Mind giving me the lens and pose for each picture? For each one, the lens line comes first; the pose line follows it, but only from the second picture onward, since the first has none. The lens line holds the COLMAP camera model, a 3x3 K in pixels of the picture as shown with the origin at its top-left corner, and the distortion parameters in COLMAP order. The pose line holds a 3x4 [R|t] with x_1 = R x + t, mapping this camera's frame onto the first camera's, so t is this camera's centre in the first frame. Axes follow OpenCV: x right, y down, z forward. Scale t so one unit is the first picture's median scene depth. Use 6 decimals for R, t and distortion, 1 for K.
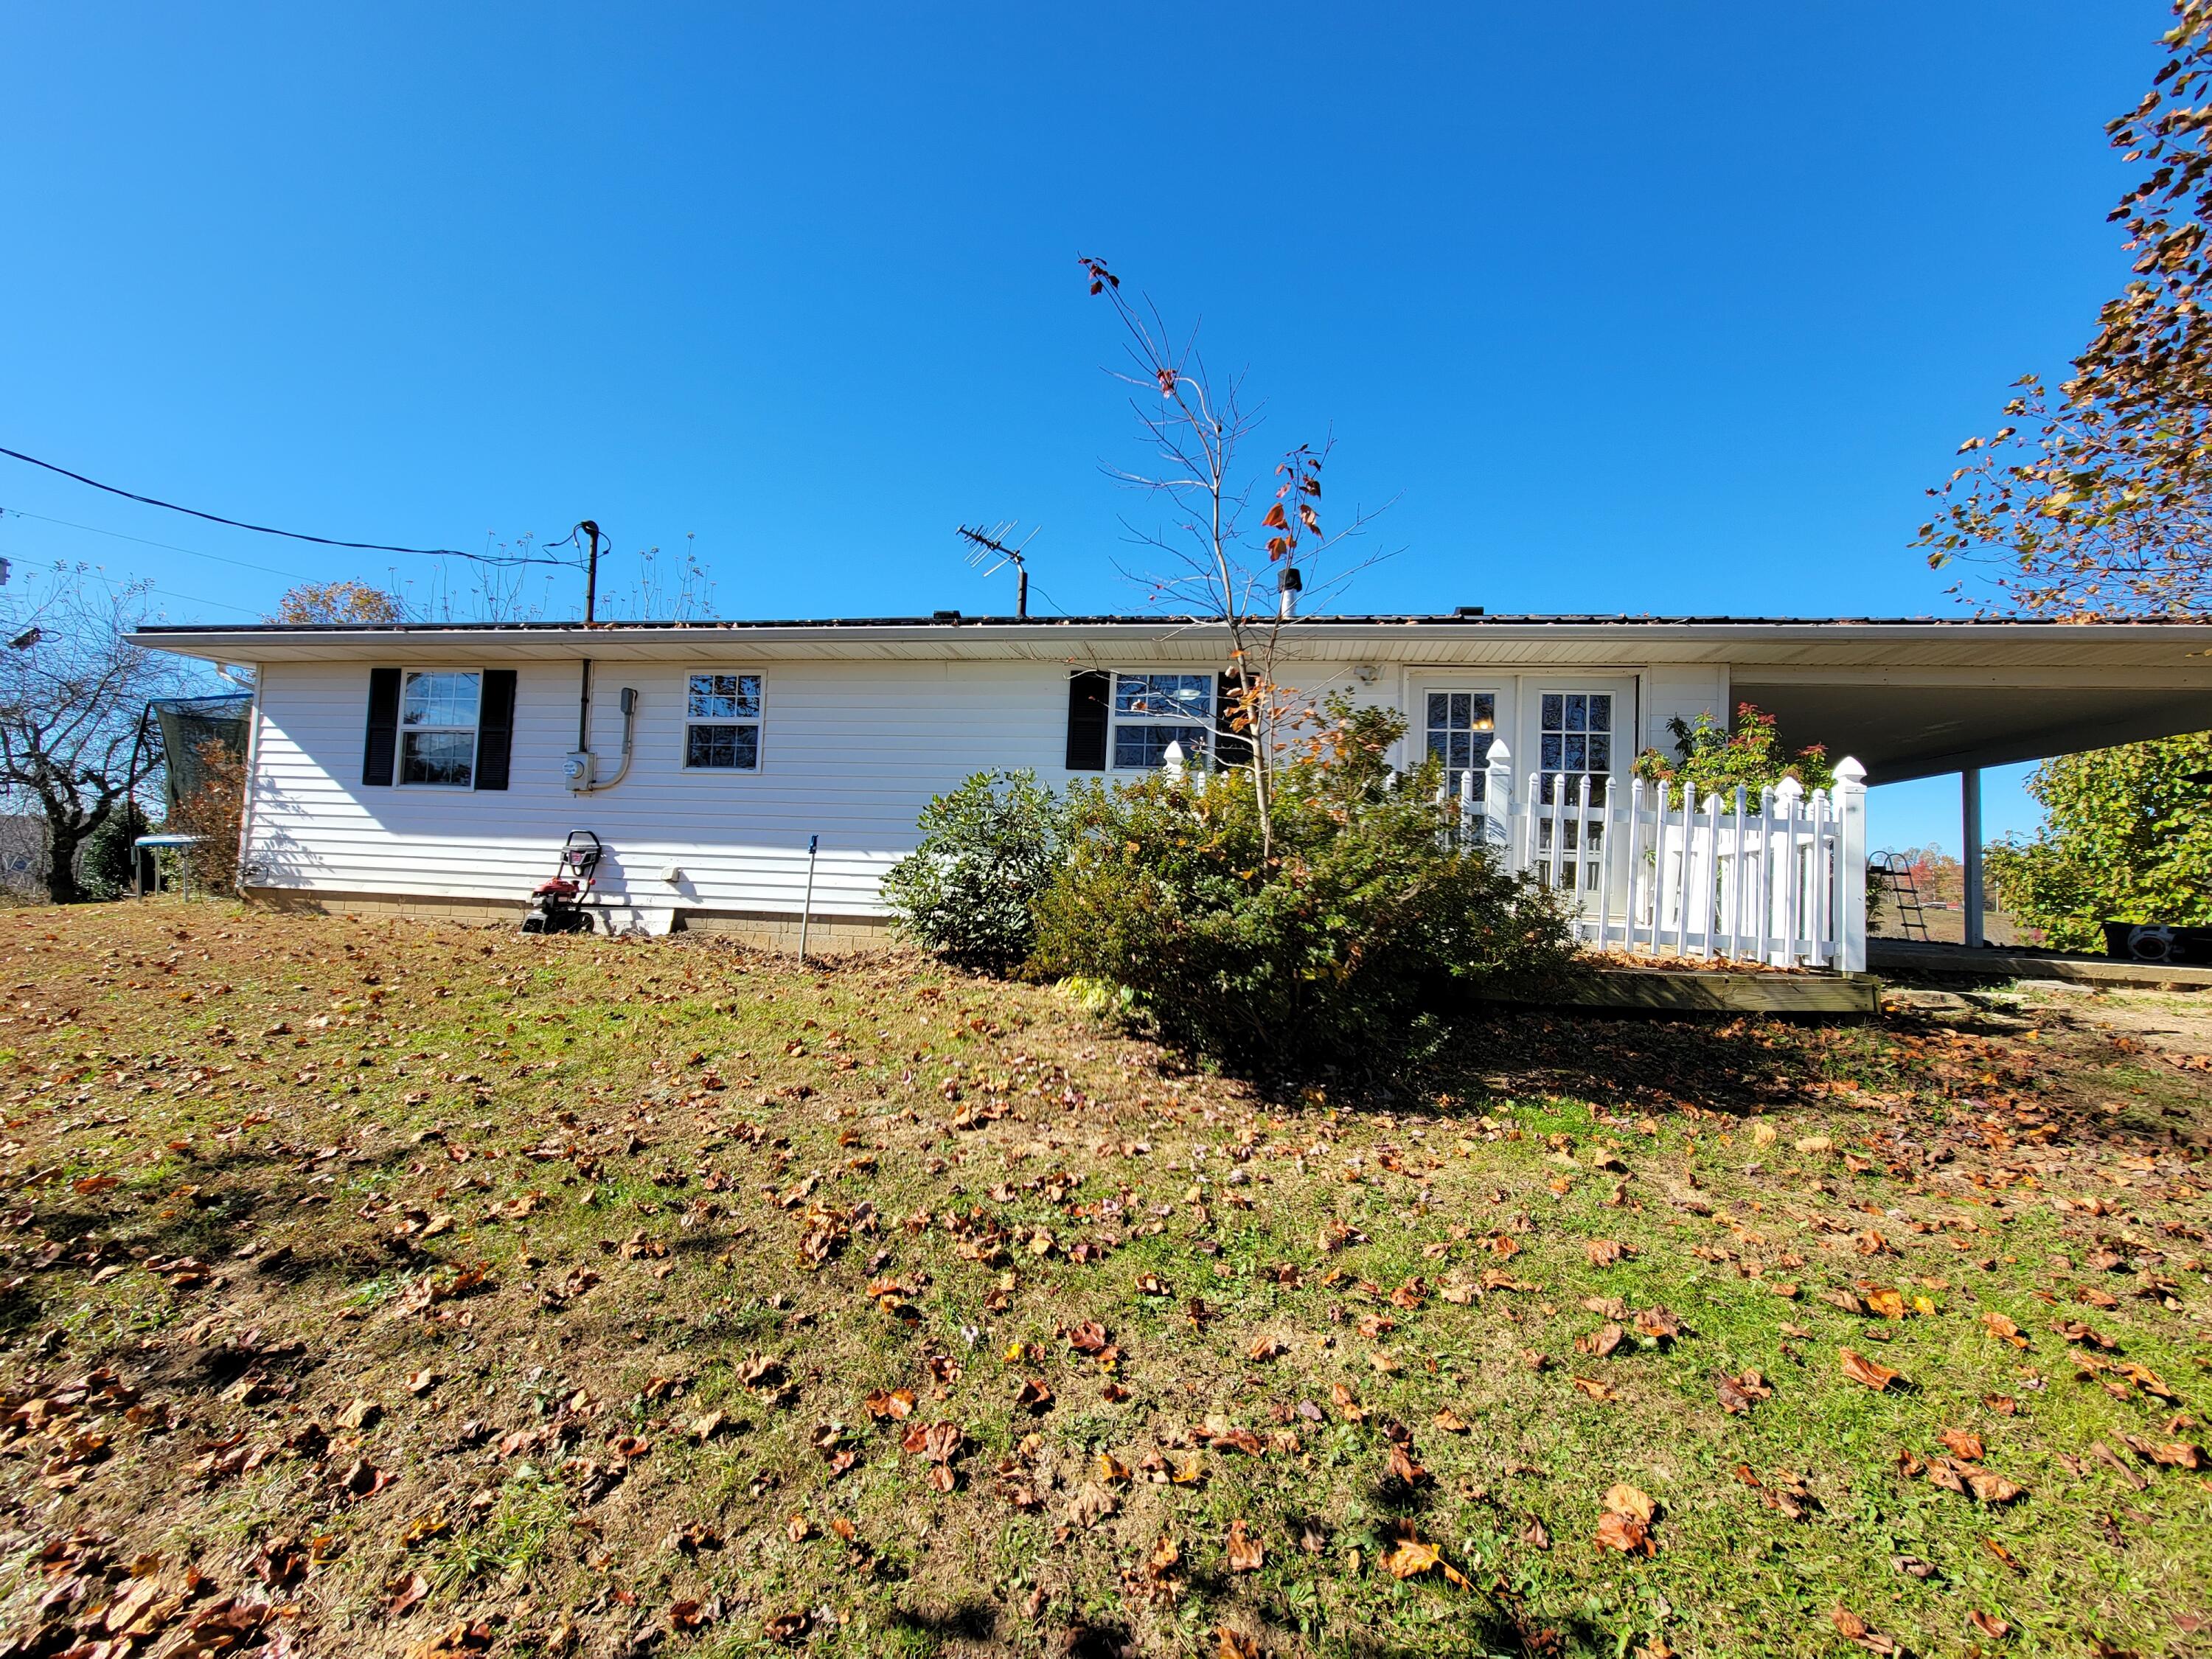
lens RADIAL K [[892.7, 0, 1114.6], [0, 892.7, 841.8], [0, 0, 1]] dist [-0.000255, 0.000015]
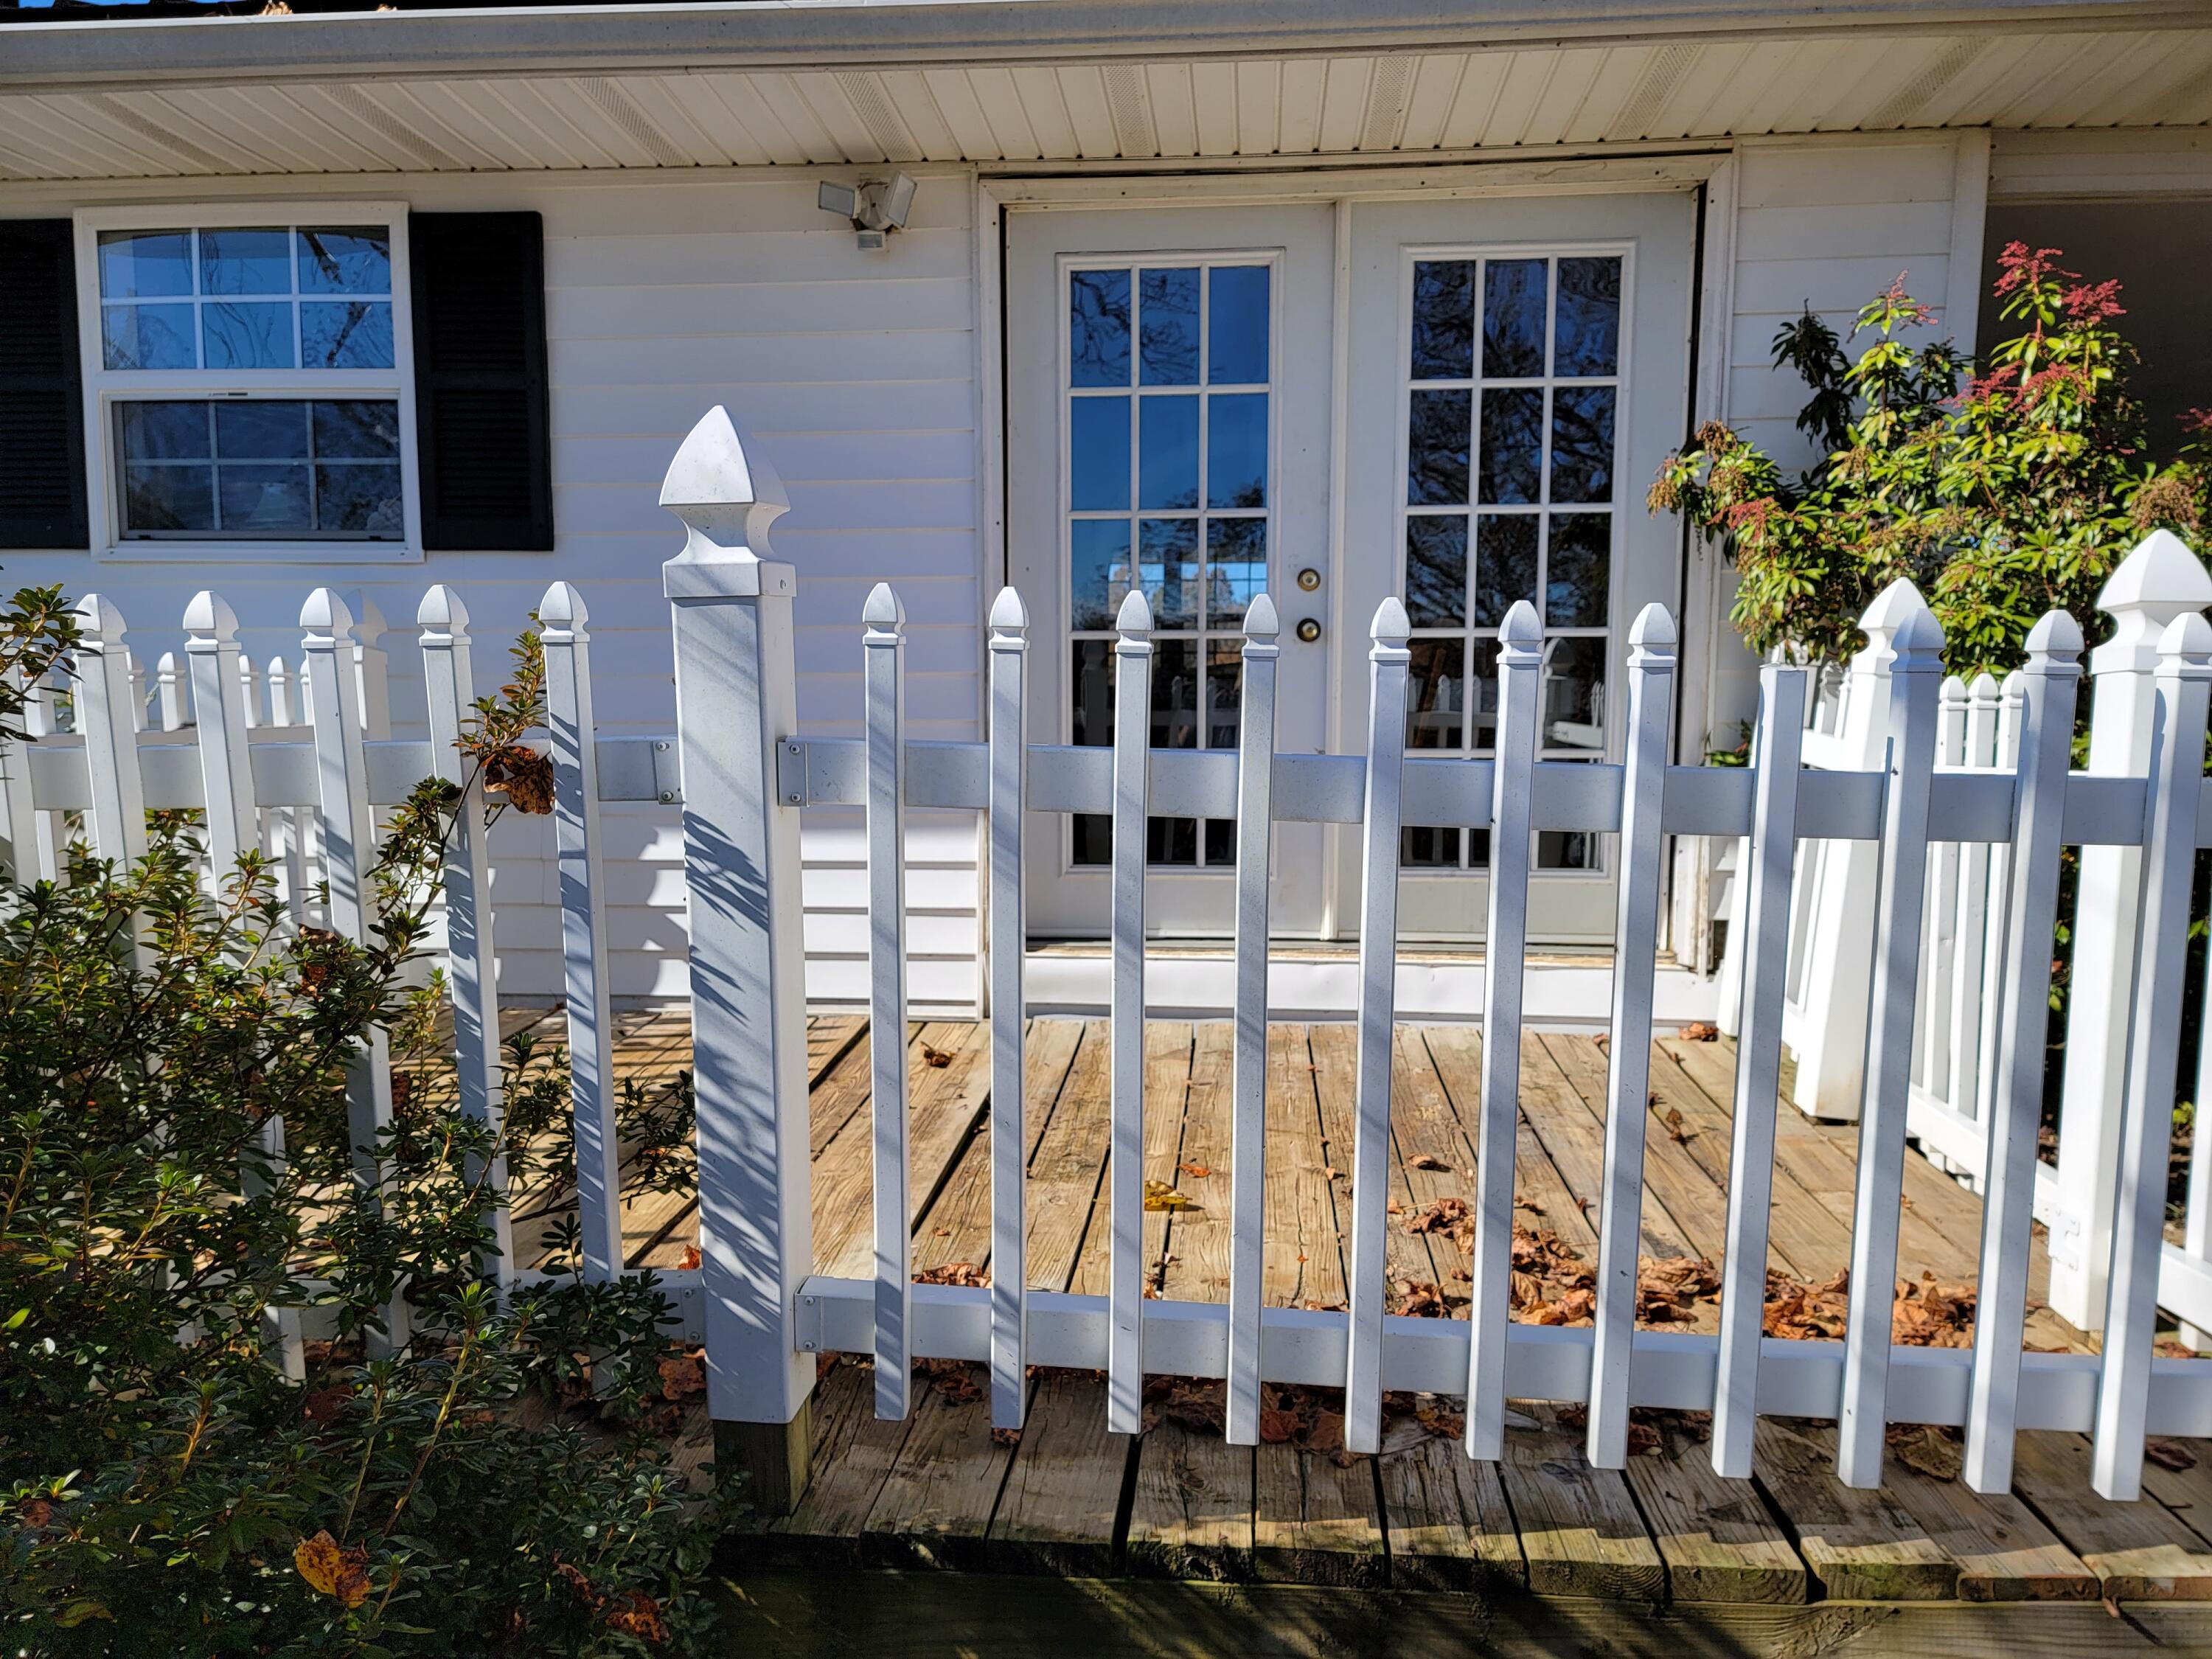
lens RADIAL K [[1535.1, 0, 1104.1], [0, 1535.1, 831.6], [0, 0, 1]] dist [0.030569, -0.000691]
pose [[0.997186, -0.047818, 0.057742, 0.349872], [0.039386, 0.989476, 0.139236, -0.048224], [-0.063792, -0.136570, 0.988574, 0.466679]]
